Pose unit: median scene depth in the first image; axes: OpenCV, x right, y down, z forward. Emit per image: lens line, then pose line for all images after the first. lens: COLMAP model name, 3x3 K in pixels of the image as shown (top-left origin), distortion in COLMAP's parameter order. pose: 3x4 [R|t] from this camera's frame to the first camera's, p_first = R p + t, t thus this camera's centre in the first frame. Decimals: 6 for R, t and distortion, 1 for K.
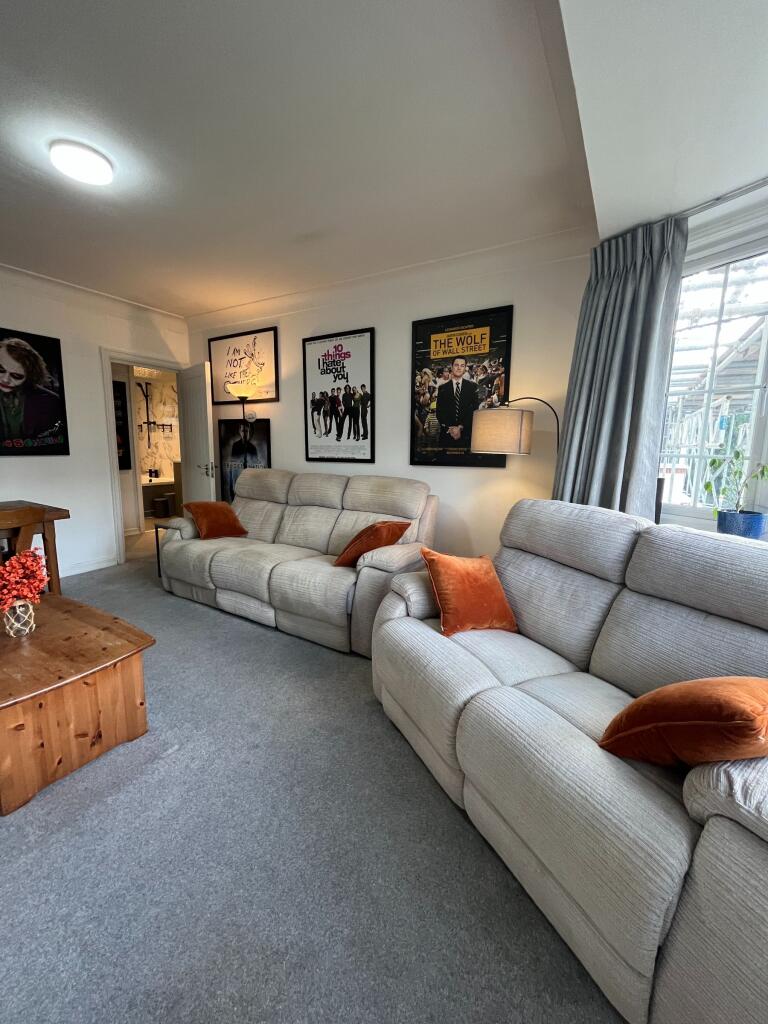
lens RADIAL K [[411.0, 0, 384.4], [0, 411.0, 505.4], [0, 0, 1]] dist [-0.004332, -0.000282]
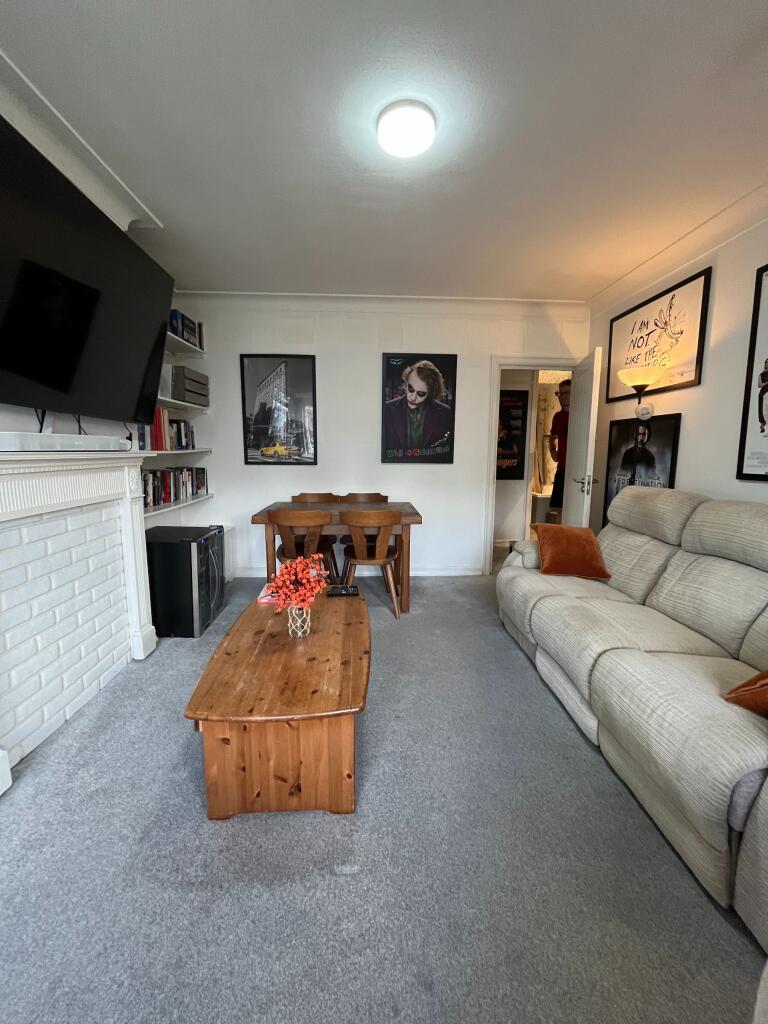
lens RADIAL K [[410.8, 0, 383.7], [0, 410.8, 508.0], [0, 0, 1]] dist [-0.003612, -0.000002]
pose [[0.551897, 0.101906, -0.827662, 0.021441], [-0.120236, 0.991859, 0.041948, -0.032433], [0.825199, 0.076363, 0.559657, 0.268799]]
